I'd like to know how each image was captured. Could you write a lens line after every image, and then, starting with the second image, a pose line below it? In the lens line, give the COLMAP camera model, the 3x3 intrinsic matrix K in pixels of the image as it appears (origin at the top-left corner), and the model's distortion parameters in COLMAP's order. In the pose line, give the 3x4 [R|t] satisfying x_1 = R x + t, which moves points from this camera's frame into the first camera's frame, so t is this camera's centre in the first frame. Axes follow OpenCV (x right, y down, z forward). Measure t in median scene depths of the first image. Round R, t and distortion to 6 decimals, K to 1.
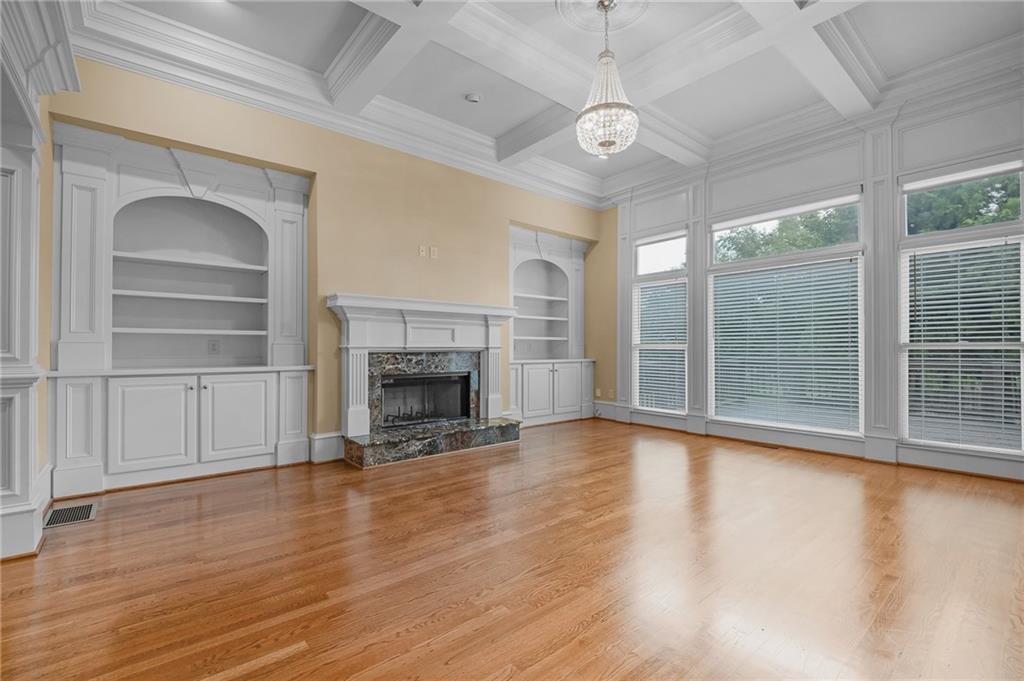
lens RADIAL K [[441.2, 0, 511.2], [0, 441.2, 344.6], [0, 0, 1]] dist [0.002379, -0.000288]
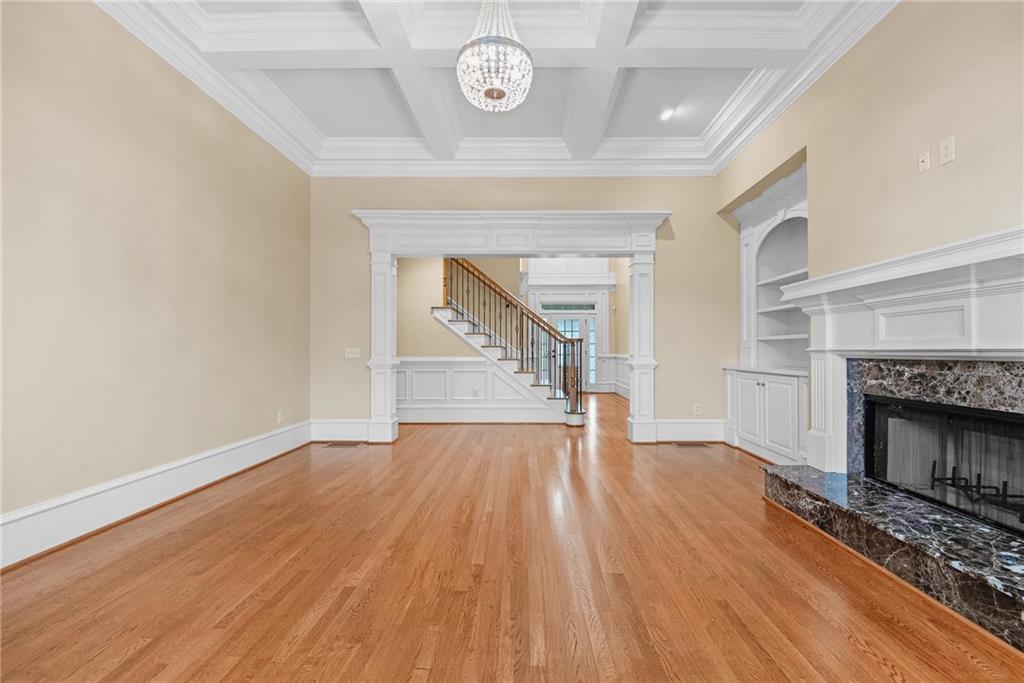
lens RADIAL K [[440.0, 0, 513.8], [0, 440.0, 346.5], [0, 0, 1]] dist [-0.013057, 0.000016]
pose [[-0.647533, -0.008462, -0.761990, 0.510101], [0.004018, 0.999887, -0.014518, 0.007251], [0.762027, -0.012462, -0.647425, 1.003240]]
